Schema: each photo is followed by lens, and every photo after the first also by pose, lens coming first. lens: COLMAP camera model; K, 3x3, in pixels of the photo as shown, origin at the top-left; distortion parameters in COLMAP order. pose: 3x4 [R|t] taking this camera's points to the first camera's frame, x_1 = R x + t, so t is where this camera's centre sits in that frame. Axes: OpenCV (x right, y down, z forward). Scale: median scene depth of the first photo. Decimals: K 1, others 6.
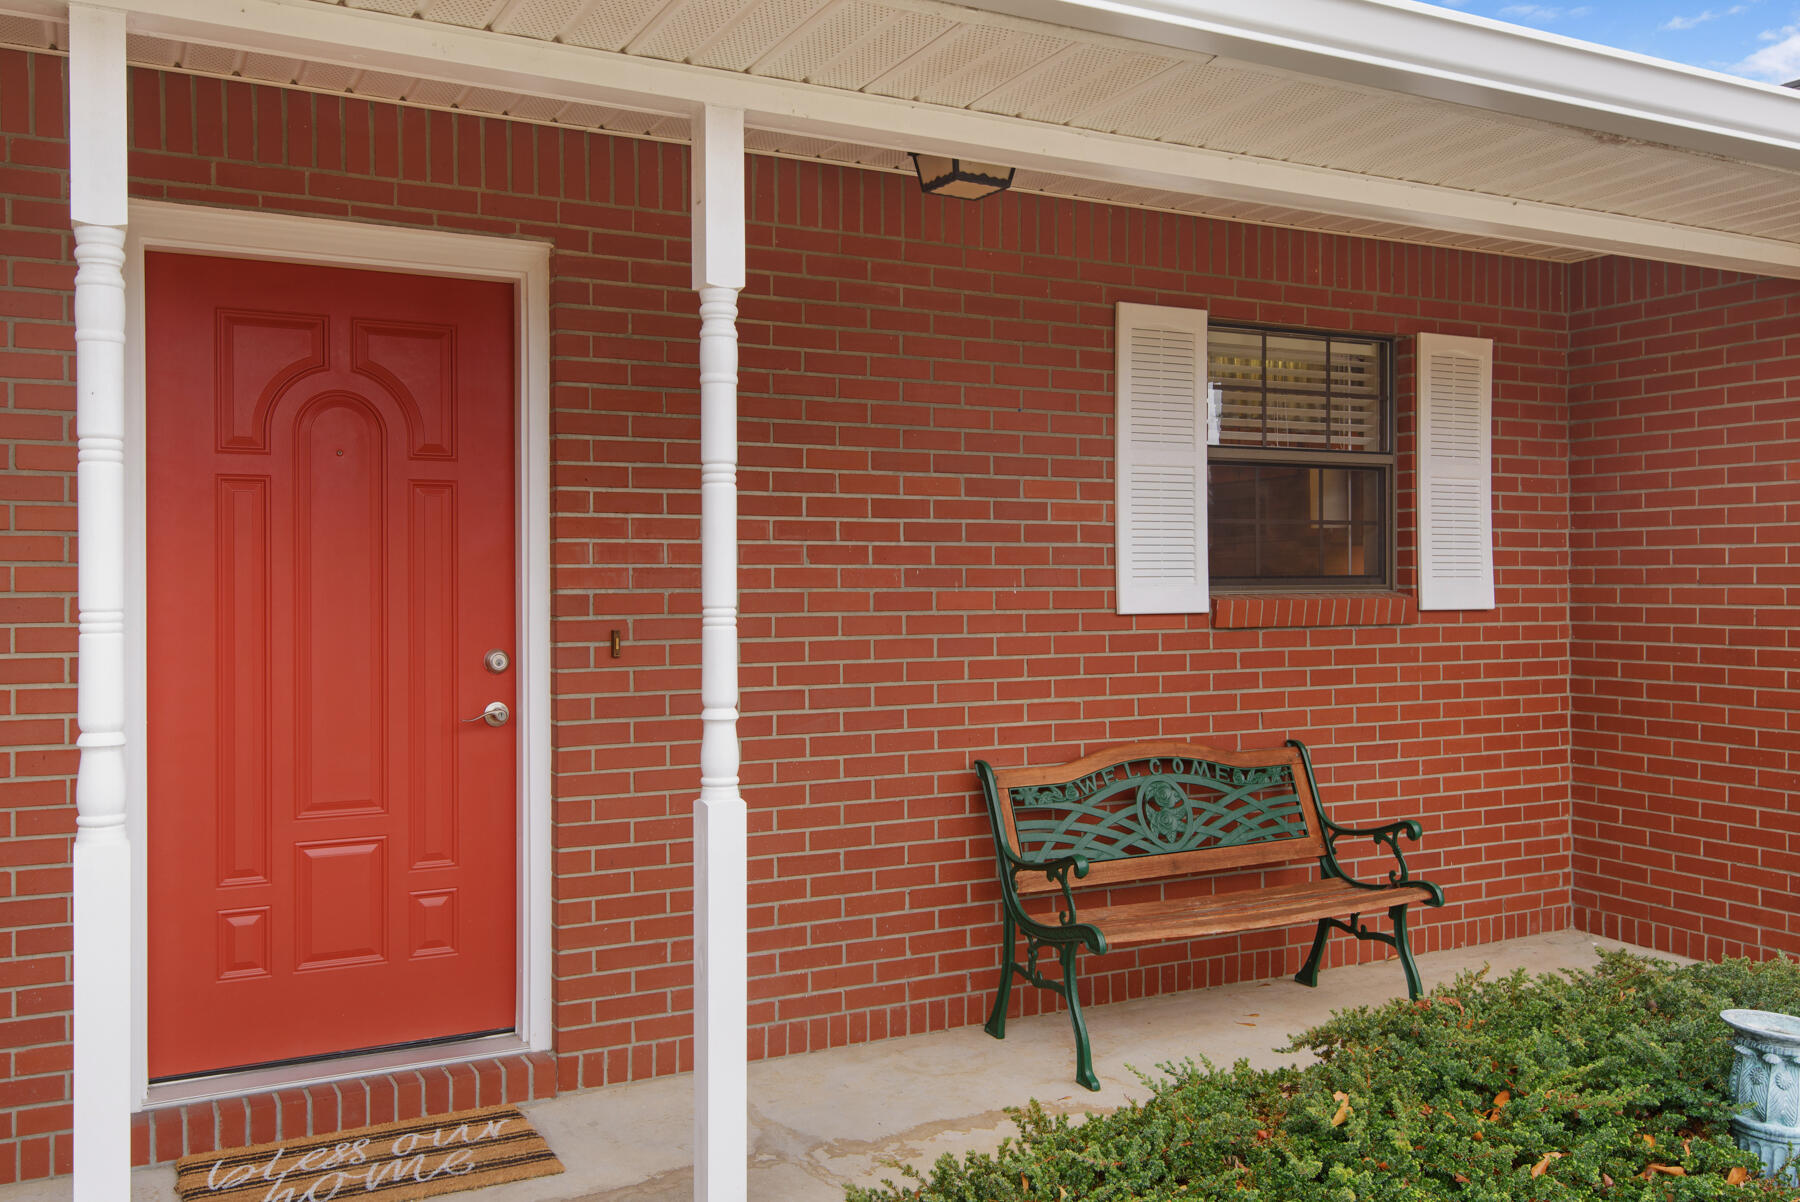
lens RADIAL K [[1528.1, 0, 897.8], [0, 1528.1, 582.3], [0, 0, 1]] dist [0.016895, -0.011693]
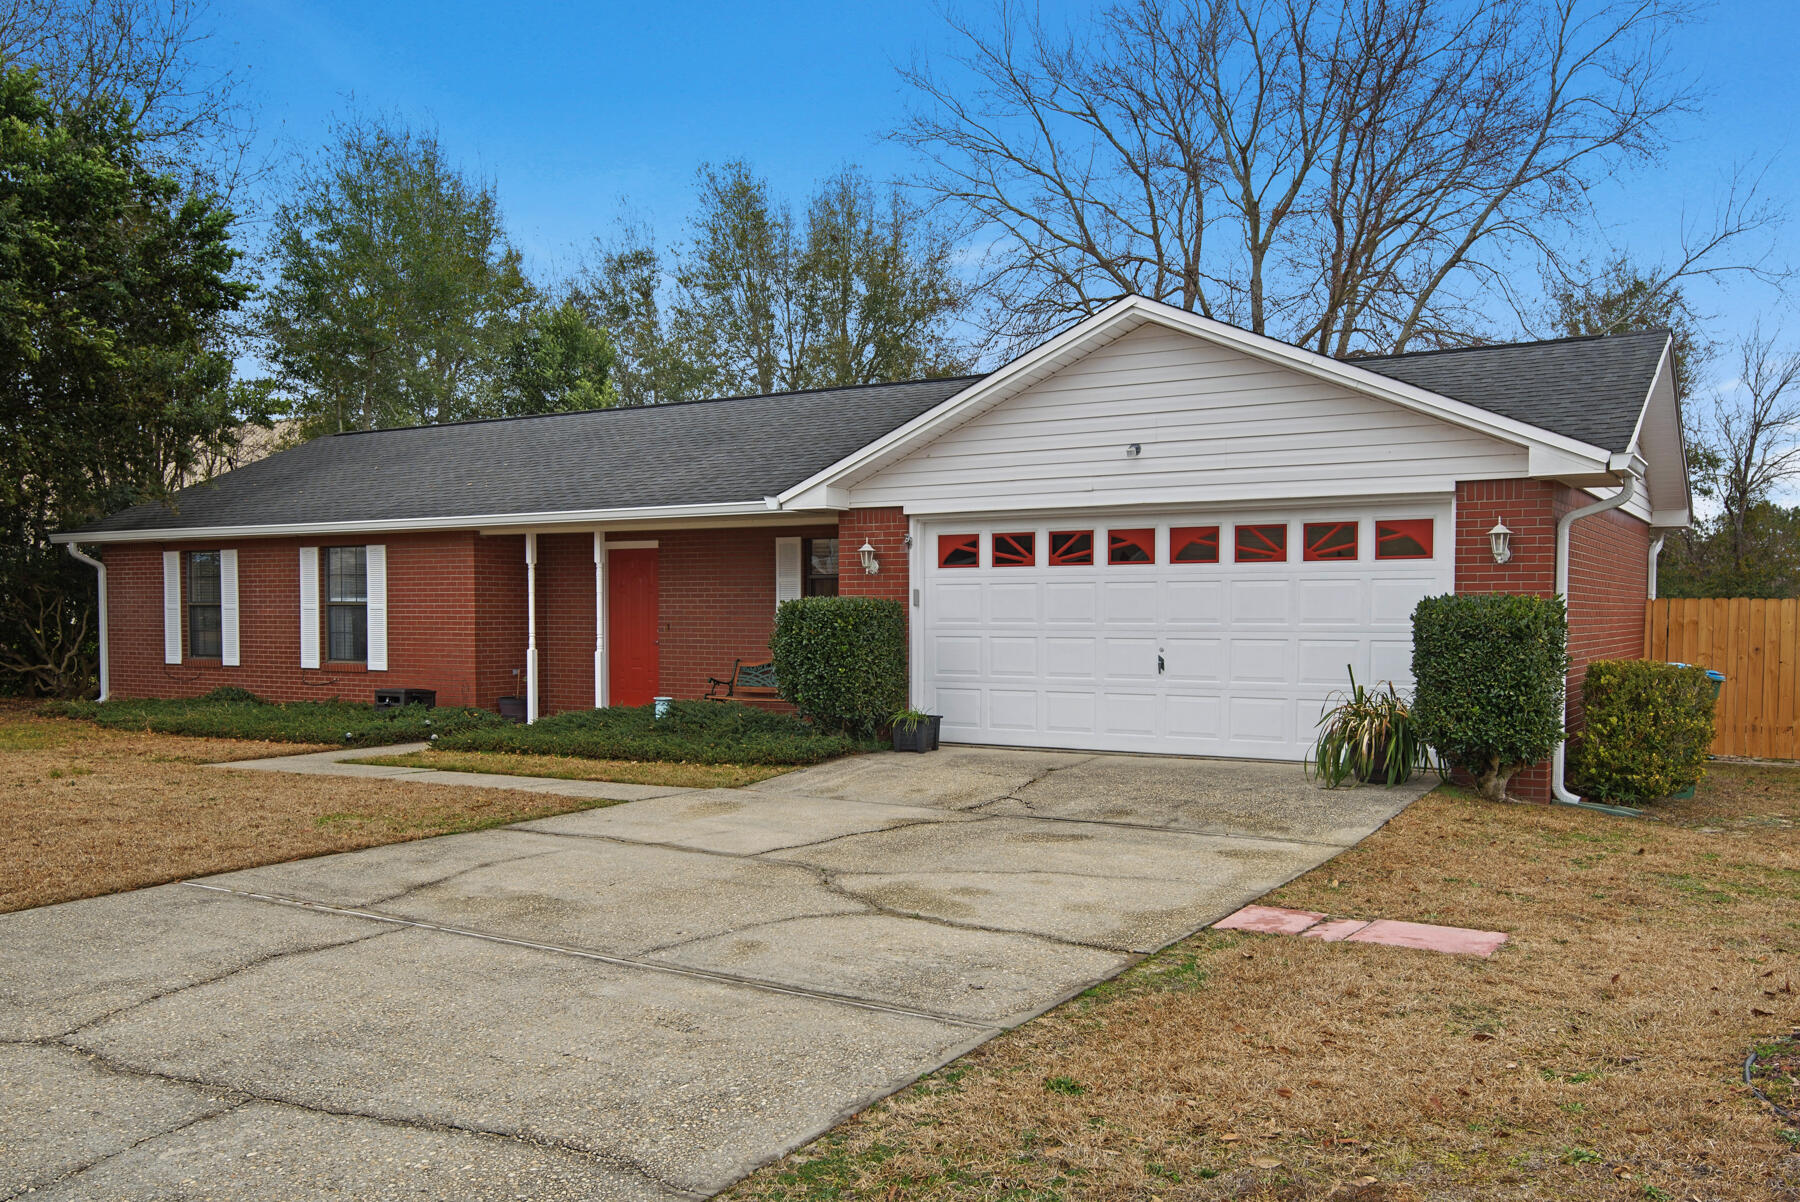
lens RADIAL K [[1470.0, 0, 905.5], [0, 1470.0, 699.6], [0, 0, 1]] dist [0.016274, -0.005913]
pose [[0.508606, 0.054694, -0.859260, 3.576497], [-0.005443, 0.998165, 0.060314, -0.011281], [0.860982, -0.025999, 0.507971, -0.566553]]
